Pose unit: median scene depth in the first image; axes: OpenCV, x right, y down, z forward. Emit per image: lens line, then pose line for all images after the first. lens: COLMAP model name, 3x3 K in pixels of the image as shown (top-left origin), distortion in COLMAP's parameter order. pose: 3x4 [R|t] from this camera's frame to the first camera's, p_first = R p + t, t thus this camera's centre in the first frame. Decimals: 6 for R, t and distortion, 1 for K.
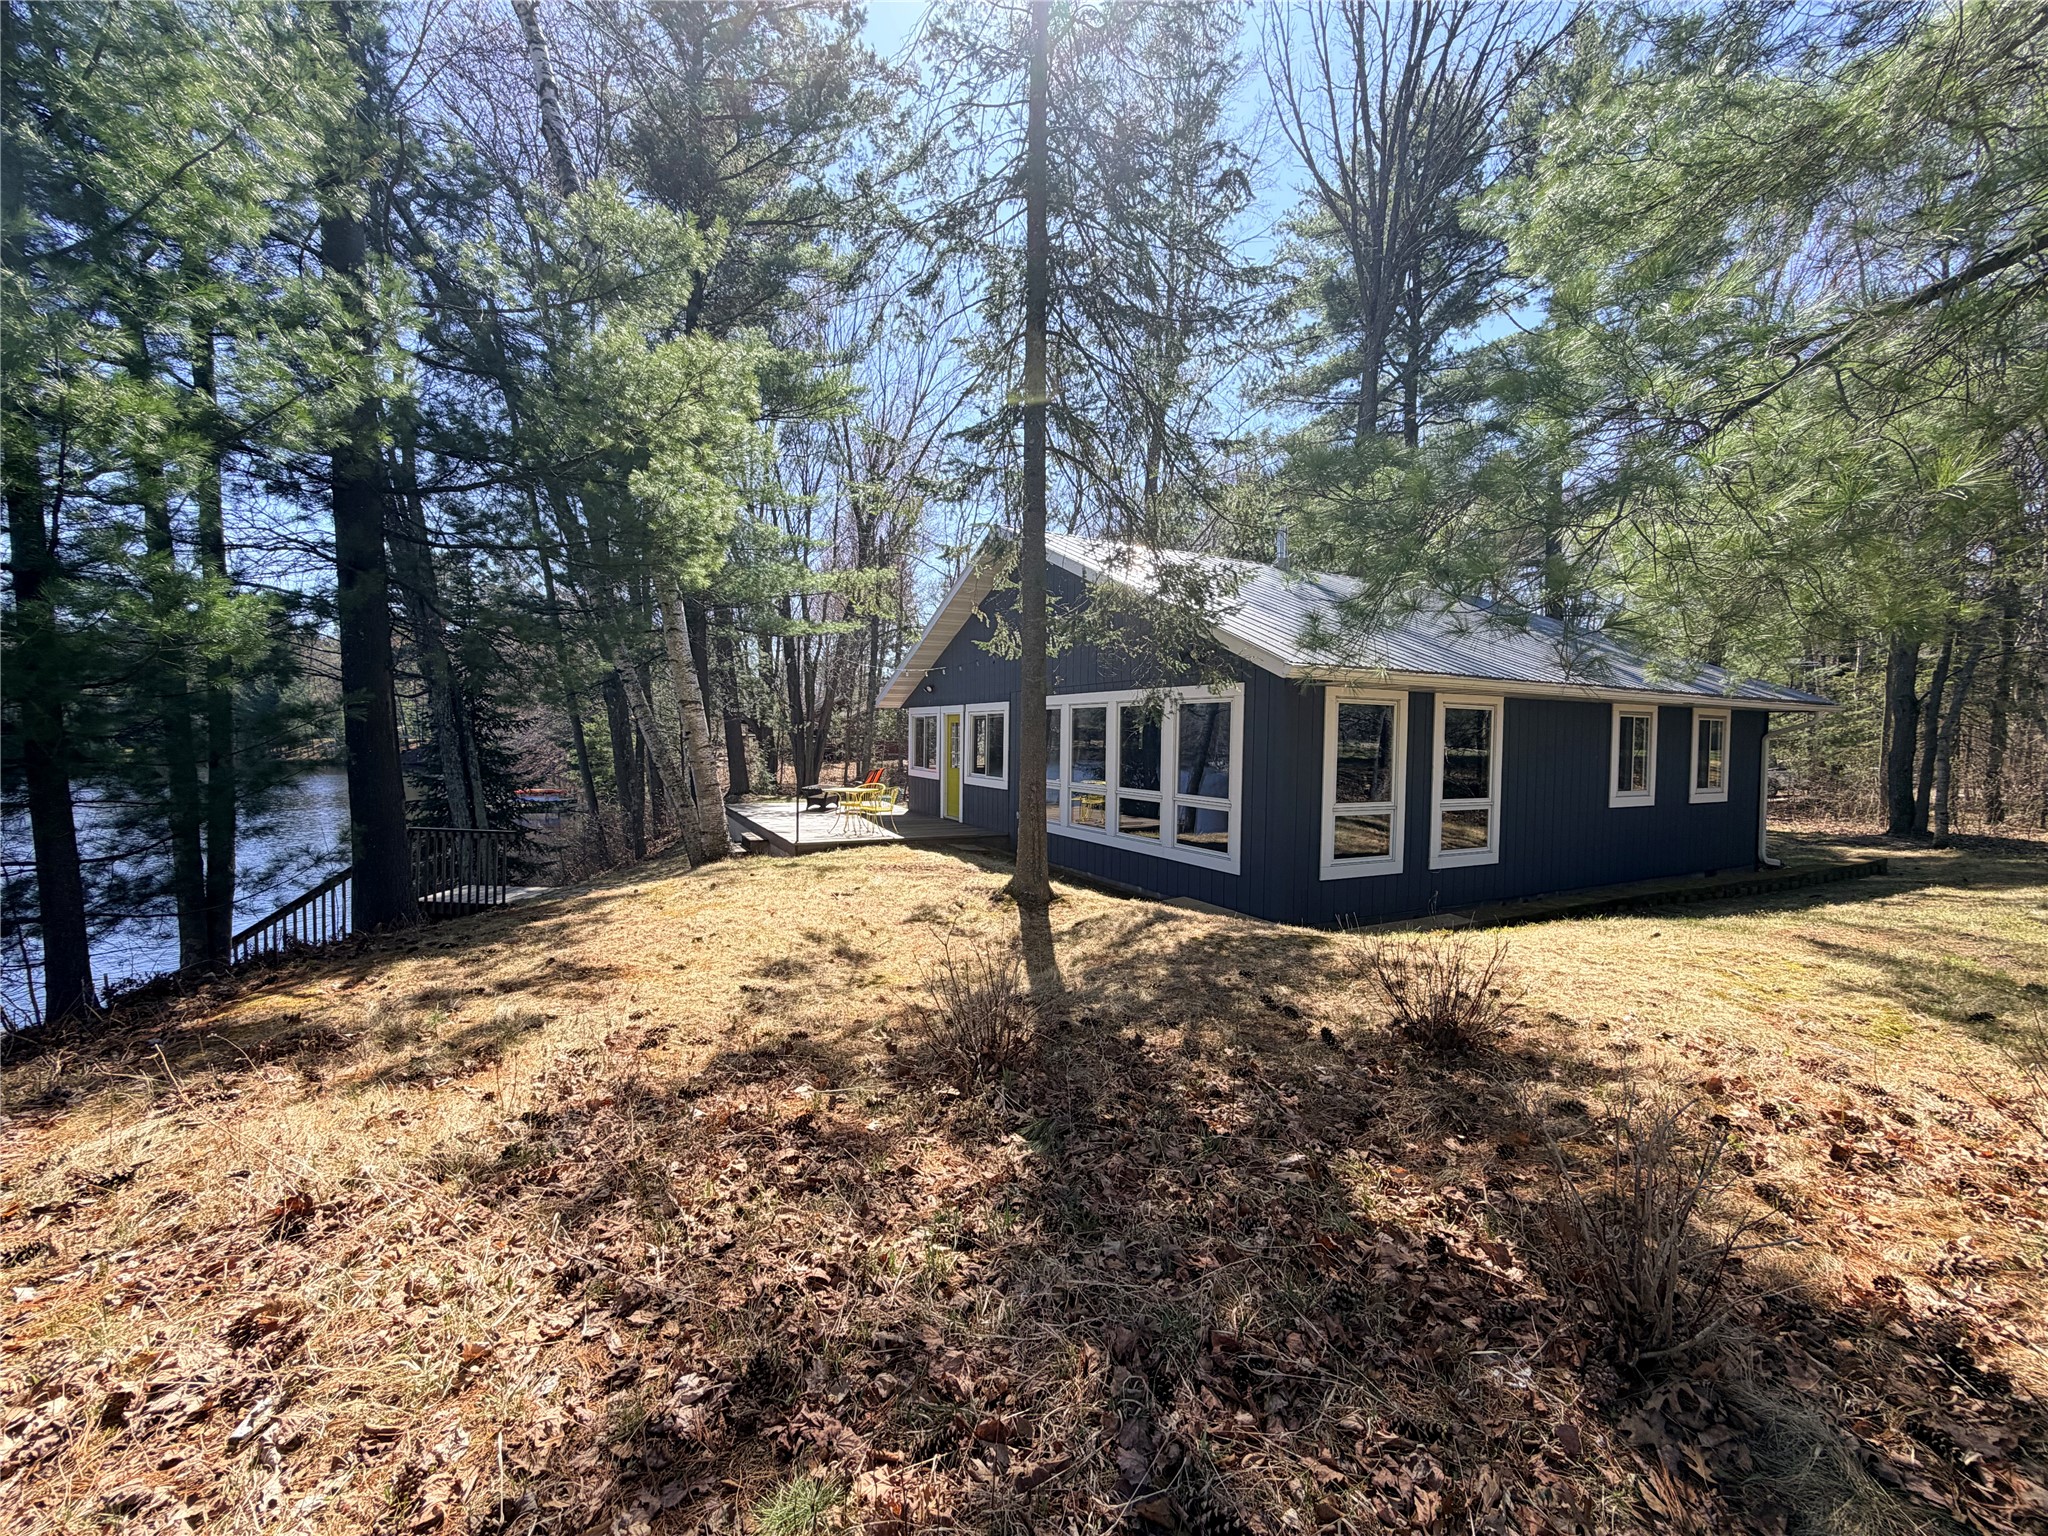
lens RADIAL K [[818.4, 0, 1025.3], [0, 818.4, 762.7], [0, 0, 1]] dist [0.000609, 0.000003]
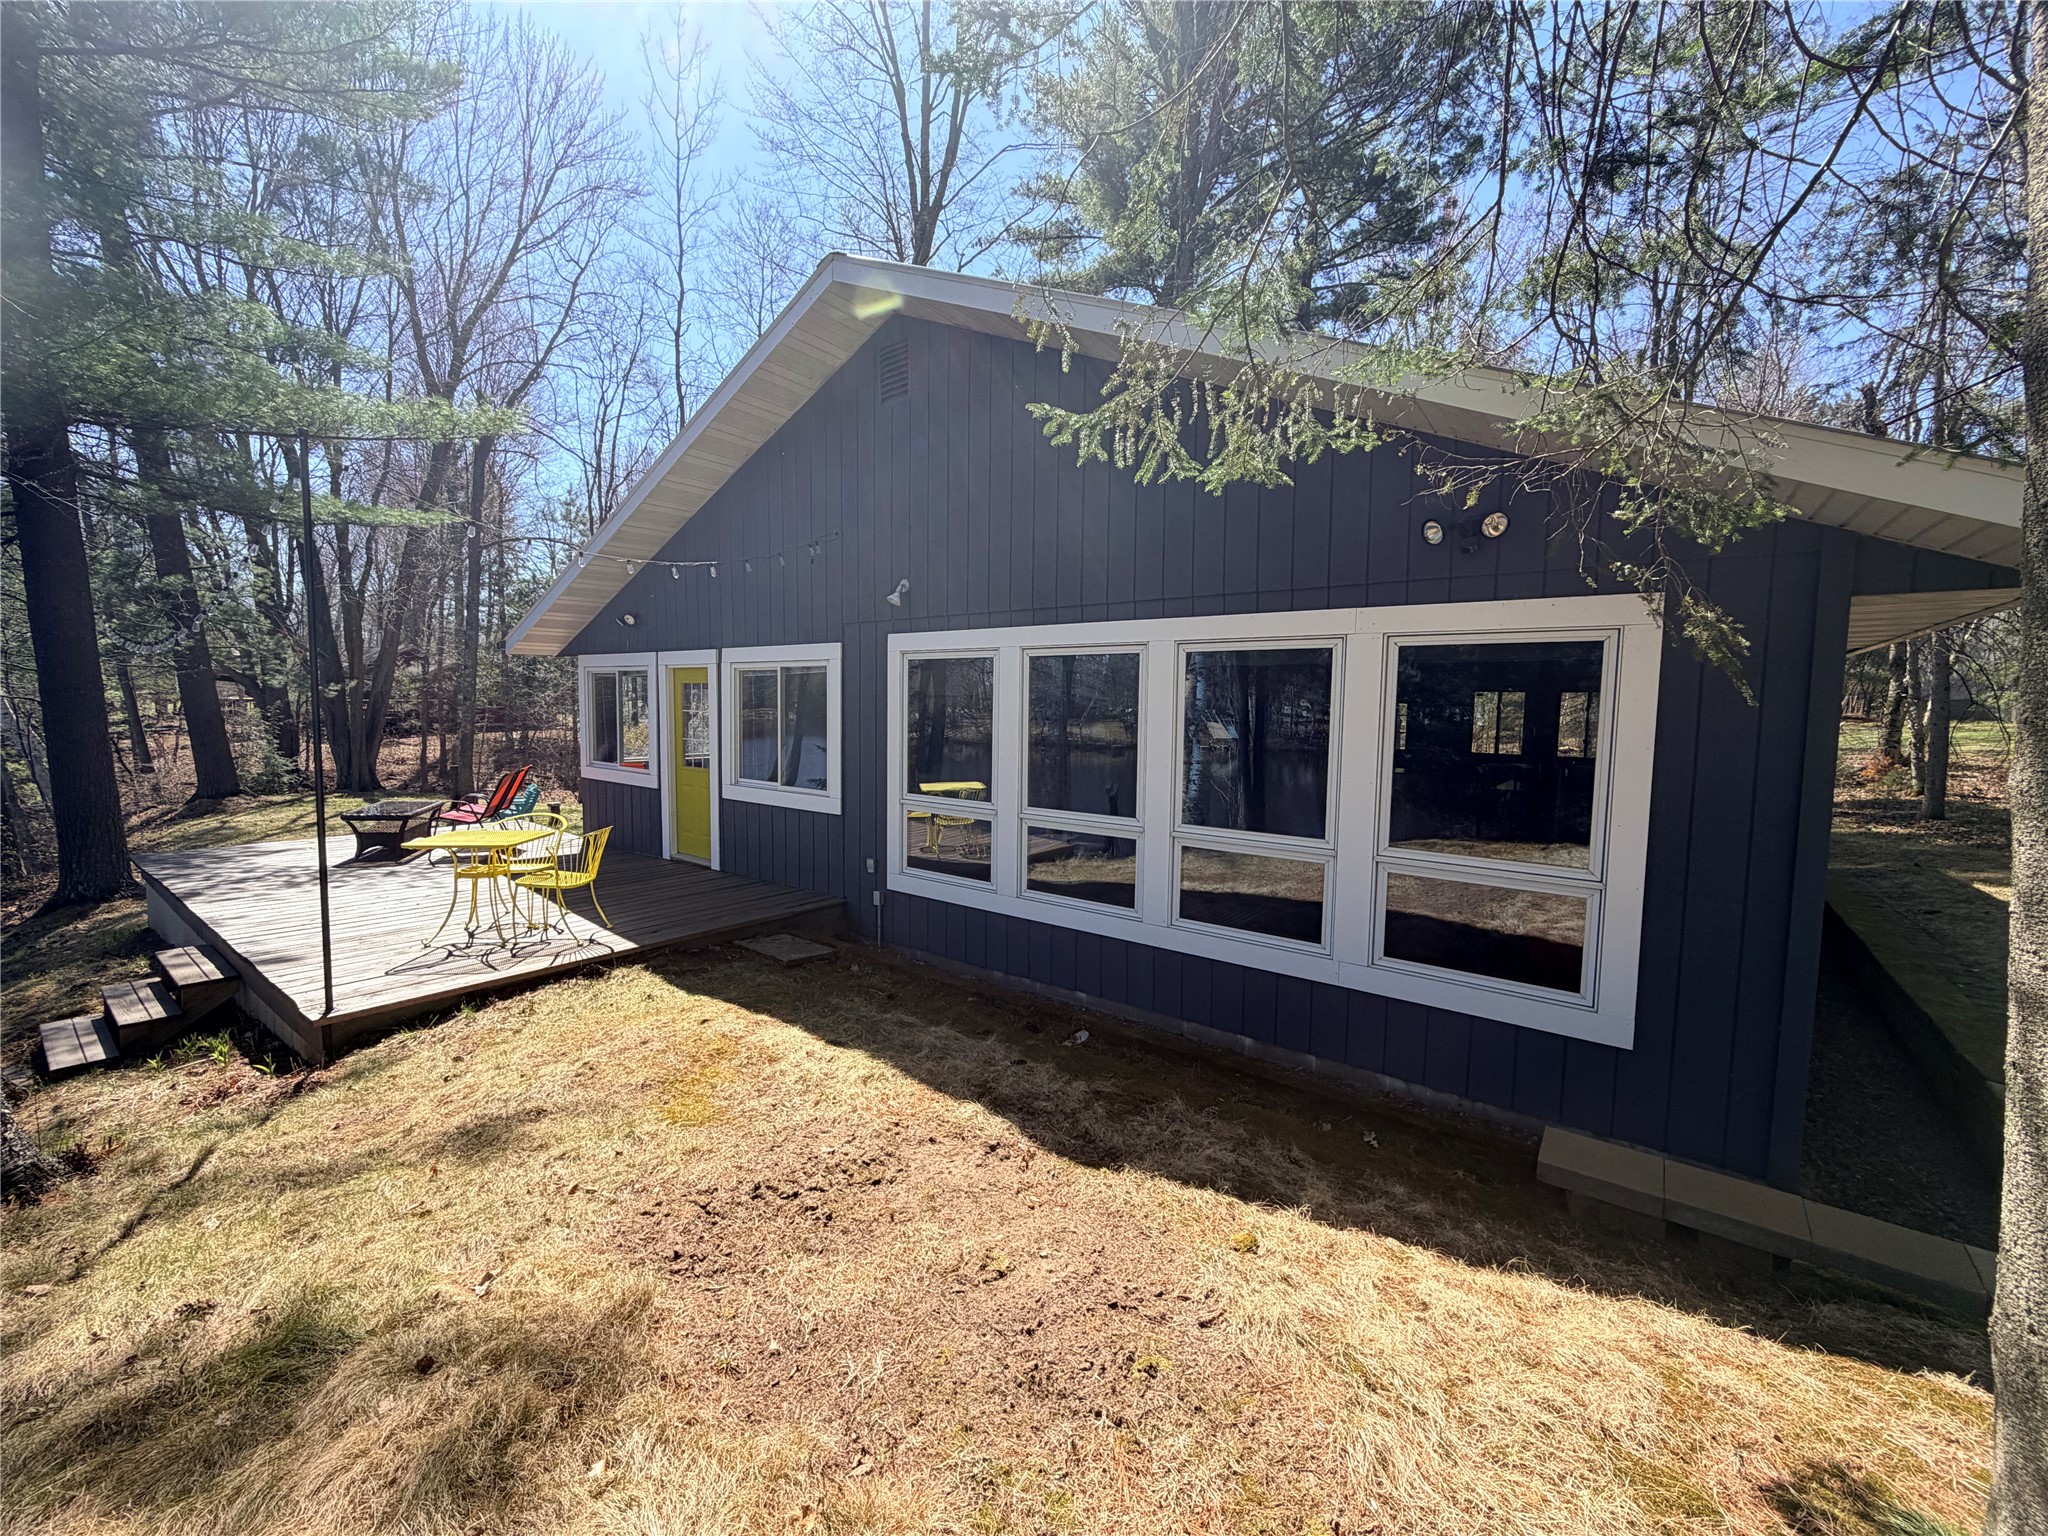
lens RADIAL K [[818.4, 0, 1025.3], [0, 818.4, 762.7], [0, 0, 1]] dist [0.000609, 0.000003]
pose [[0.910871, -0.031538, 0.411484, -0.110028], [0.012497, 0.998726, 0.048883, -0.020402], [-0.412501, -0.039384, 0.910105, 0.418754]]
